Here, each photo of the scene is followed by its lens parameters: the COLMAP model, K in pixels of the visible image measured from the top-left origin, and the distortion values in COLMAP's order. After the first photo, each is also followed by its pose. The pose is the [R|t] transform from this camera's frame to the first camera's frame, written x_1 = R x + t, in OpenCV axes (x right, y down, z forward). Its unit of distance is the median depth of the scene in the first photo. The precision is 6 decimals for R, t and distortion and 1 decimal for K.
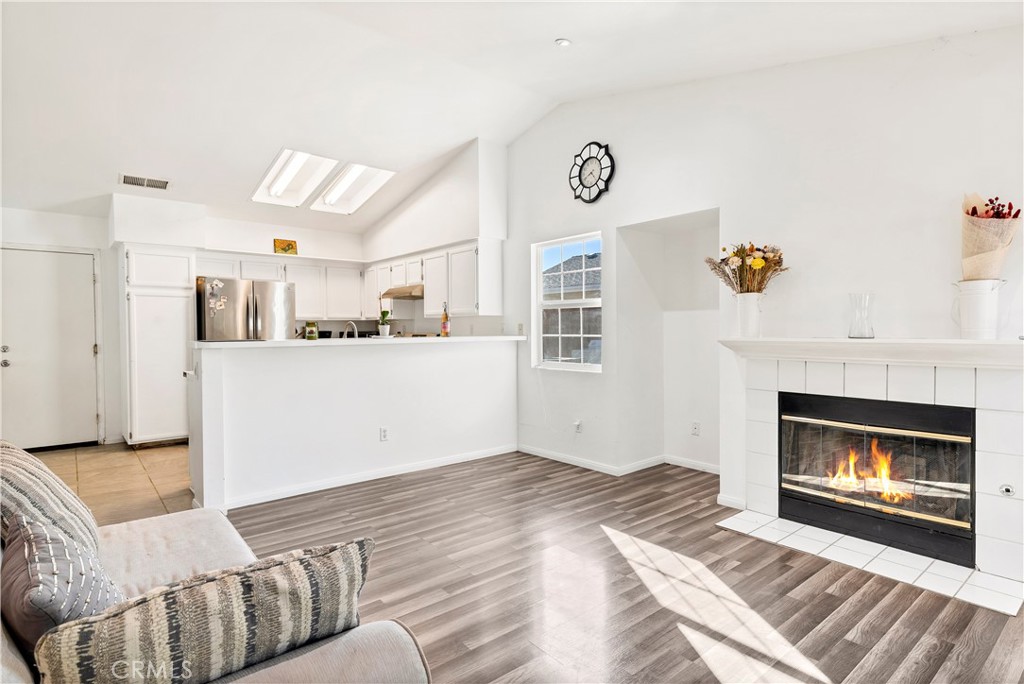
lens RADIAL K [[526.1, 0, 528.4], [0, 526.1, 339.5], [0, 0, 1]] dist [0.016417, -0.005983]
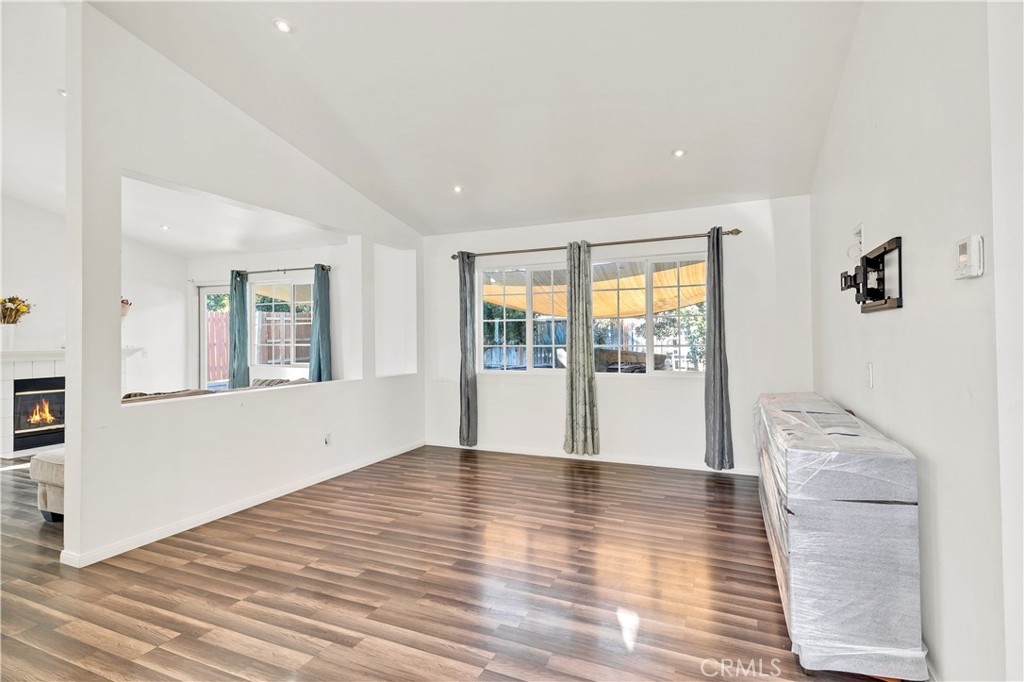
lens RADIAL K [[501.1, 0, 510.5], [0, 501.1, 332.7], [0, 0, 1]] dist [0.027090, -0.006819]
pose [[-0.443616, 0.017916, 0.896038, -1.381857], [0.031521, 0.999494, -0.004378, 0.000231], [-0.895662, 0.026302, -0.443956, 0.198501]]
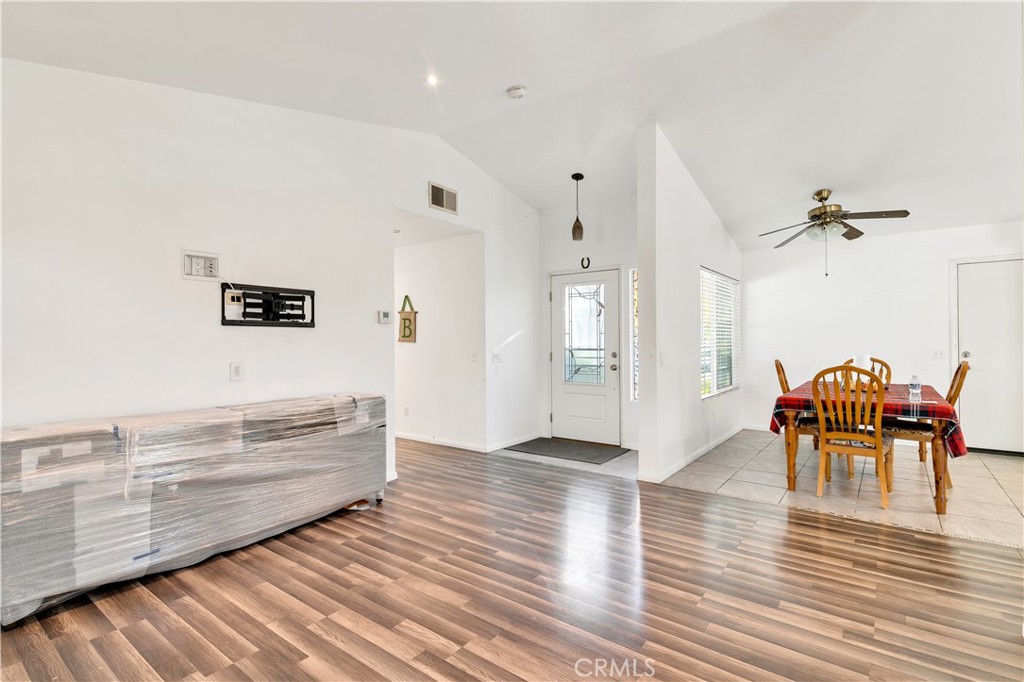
lens RADIAL K [[485.3, 0, 507.5], [0, 485.3, 343.8], [0, 0, 1]] dist [0.021320, -0.004192]
pose [[0.208220, 0.009360, -0.978037, -0.218249], [-0.015240, 0.999864, 0.006324, 0.003958], [0.977963, 0.013588, 0.208334, -0.170623]]
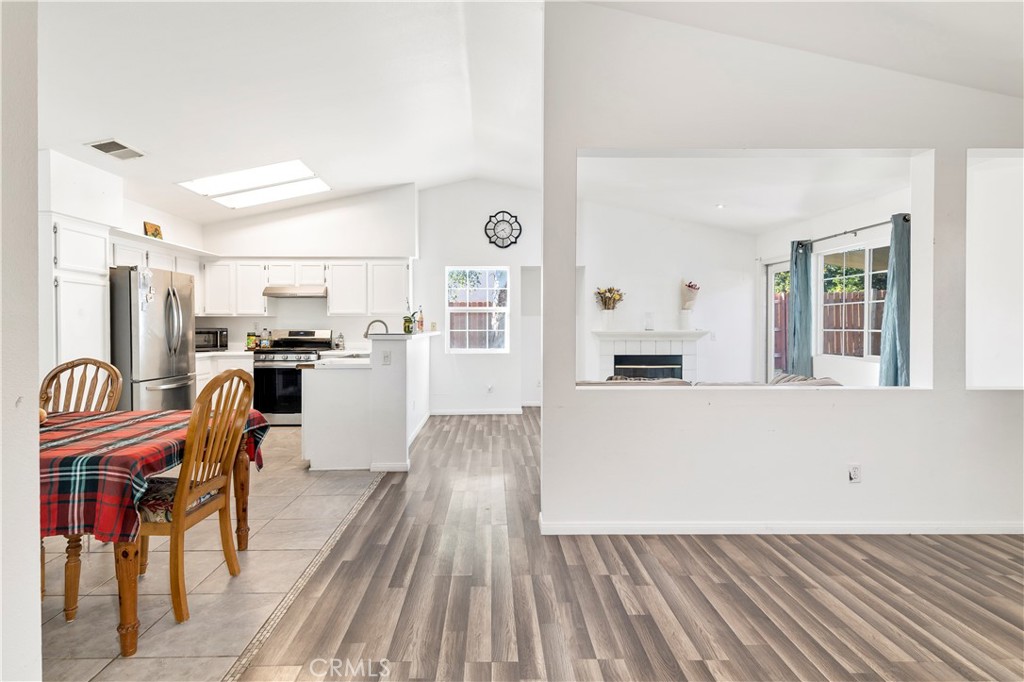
lens RADIAL K [[520.2, 0, 503.9], [0, 520.2, 333.2], [0, 0, 1]] dist [0.025092, -0.009423]
pose [[0.624535, -0.006442, 0.780970, -1.141458], [0.014823, 0.999884, -0.003607, 0.006813], [-0.780856, 0.013829, 0.624558, 0.005317]]
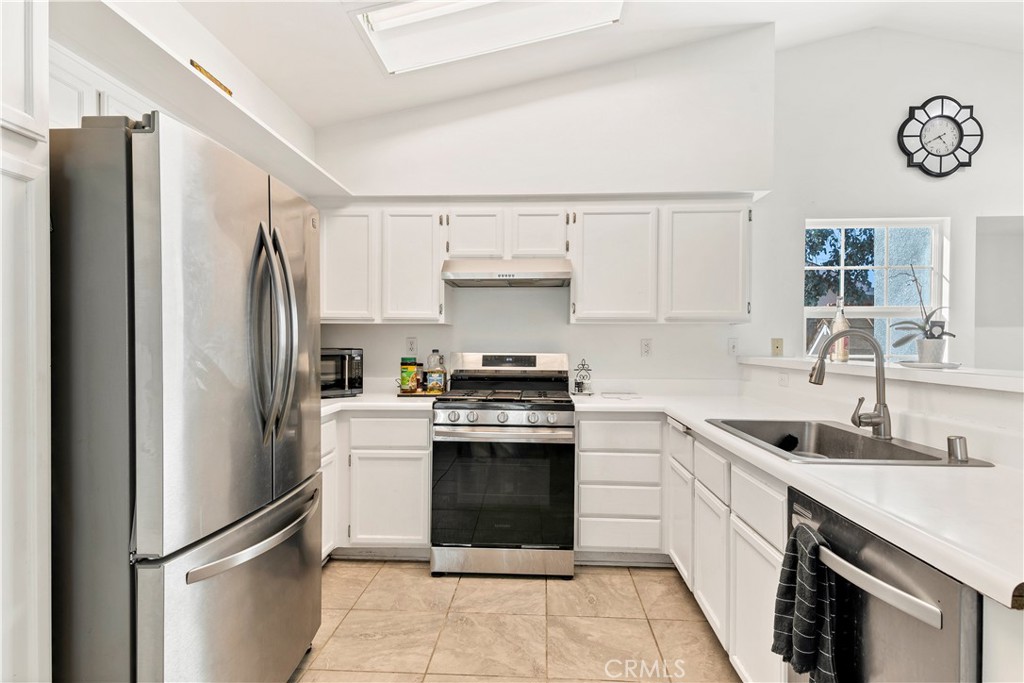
lens RADIAL K [[526.1, 0, 508.5], [0, 526.1, 347.4], [0, 0, 1]] dist [0.016417, -0.005983]
pose [[0.692998, 0.002414, 0.720936, -0.842125], [0.004941, 0.999955, -0.008098, -0.019335], [-0.720923, 0.009174, 0.692955, 0.933468]]
